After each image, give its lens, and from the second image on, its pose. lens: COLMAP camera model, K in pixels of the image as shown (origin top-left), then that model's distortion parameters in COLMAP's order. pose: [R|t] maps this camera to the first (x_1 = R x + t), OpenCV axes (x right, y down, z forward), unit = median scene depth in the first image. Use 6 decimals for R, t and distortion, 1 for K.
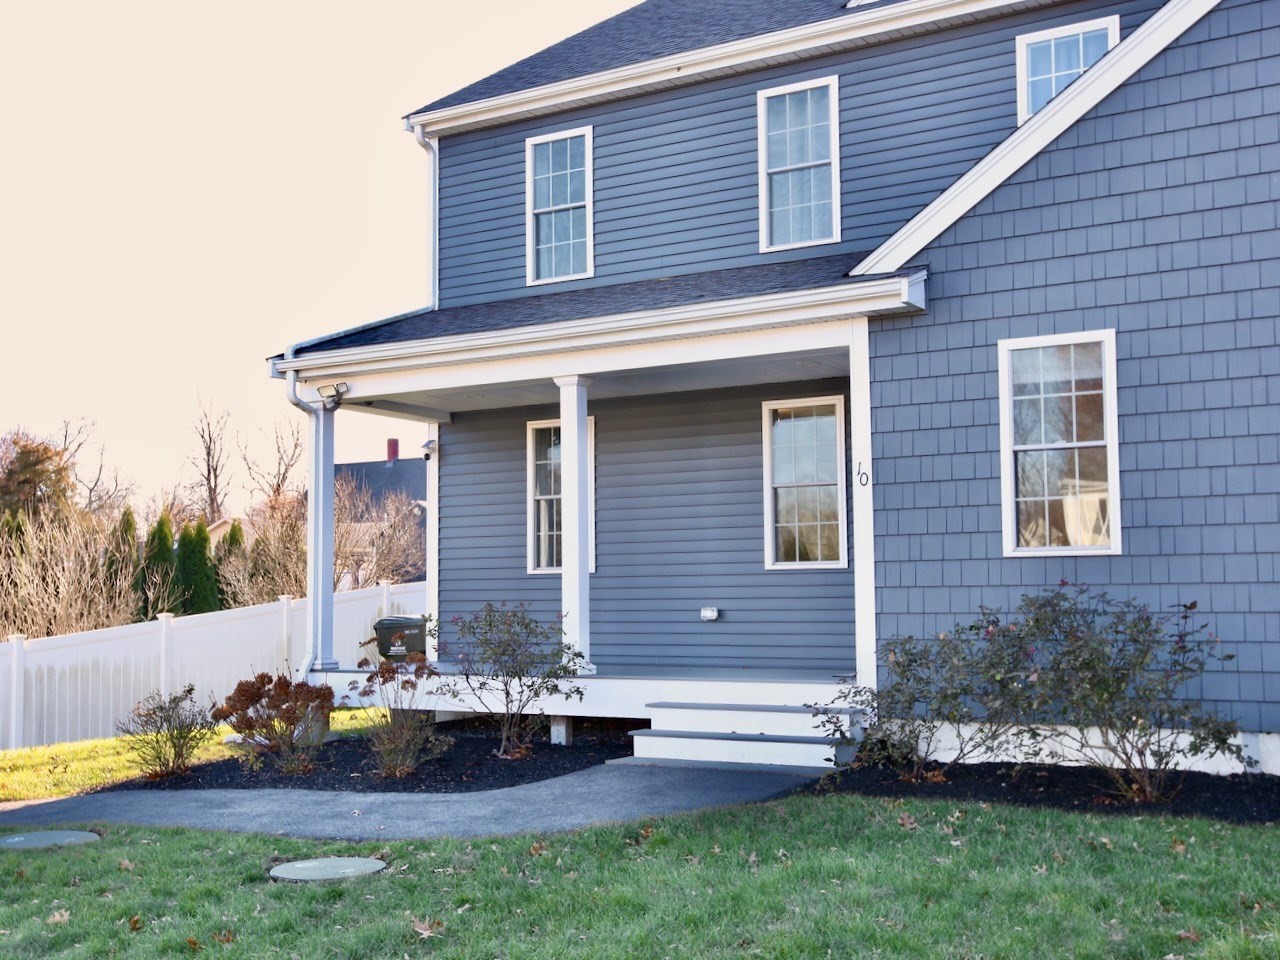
lens RADIAL K [[1266.5, 0, 640.2], [0, 1266.5, 483.8], [0, 0, 1]] dist [0.010275, 0.000000]
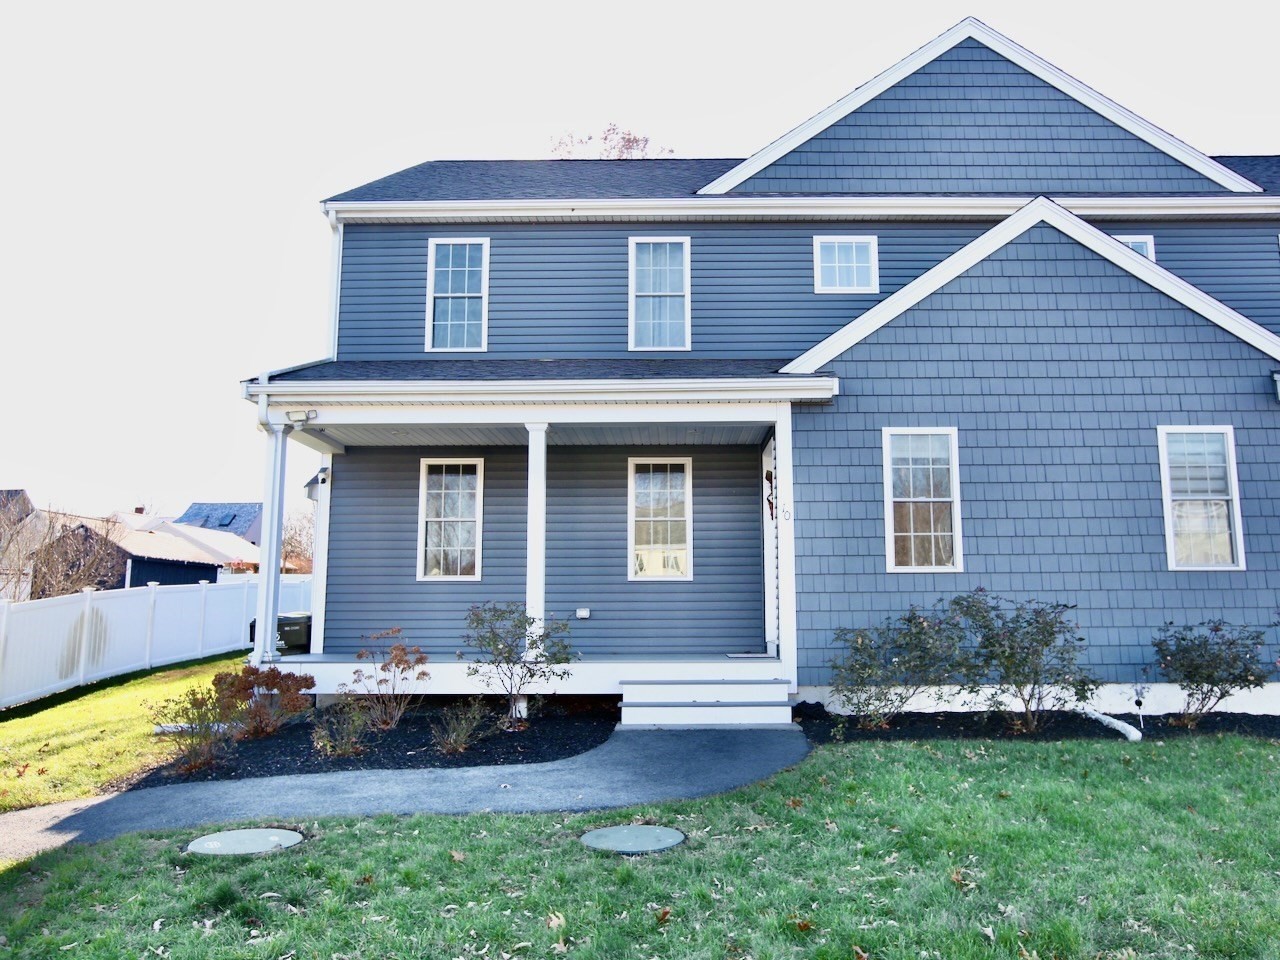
lens RADIAL K [[855.3, 0, 640.3], [0, 855.3, 477.6], [0, 0, 1]] dist [-0.019087, 0.001574]
pose [[0.889658, 0.075493, 0.450344, -0.380304], [-0.046786, 0.996119, -0.074557, 0.031151], [-0.454225, 0.045260, 0.889737, 0.211556]]
